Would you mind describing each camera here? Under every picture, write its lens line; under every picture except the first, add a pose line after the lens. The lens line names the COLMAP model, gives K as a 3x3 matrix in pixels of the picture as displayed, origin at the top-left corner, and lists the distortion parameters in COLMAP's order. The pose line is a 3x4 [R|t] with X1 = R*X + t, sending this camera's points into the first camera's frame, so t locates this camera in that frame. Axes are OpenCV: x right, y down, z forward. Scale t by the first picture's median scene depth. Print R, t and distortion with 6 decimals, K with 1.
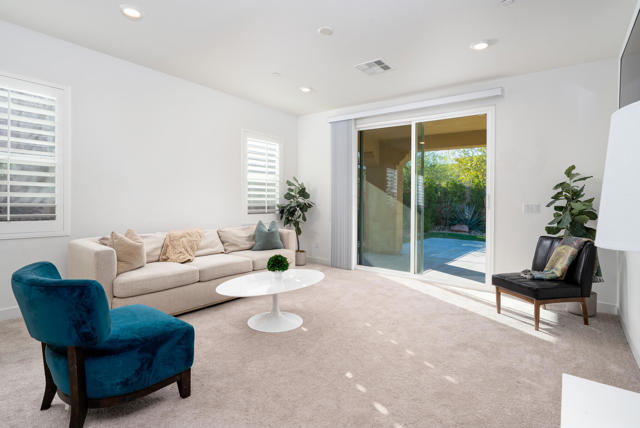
lens RADIAL K [[325.4, 0, 322.4], [0, 325.4, 203.1], [0, 0, 1]] dist [0.001643, 0.000438]
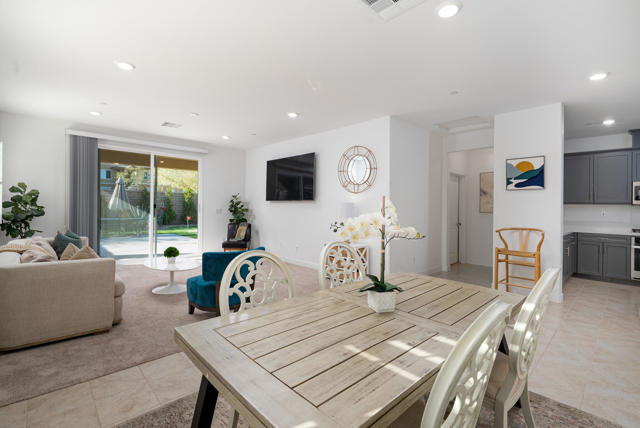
lens RADIAL K [[291.4, 0, 320.0], [0, 291.4, 214.0], [0, 0, 1]] dist [-0.011504, -0.000040]
pose [[0.159423, -0.041183, 0.986351, -0.898032], [-0.011555, 0.998983, 0.043578, -0.045941], [-0.987143, -0.018345, 0.158785, 0.045453]]
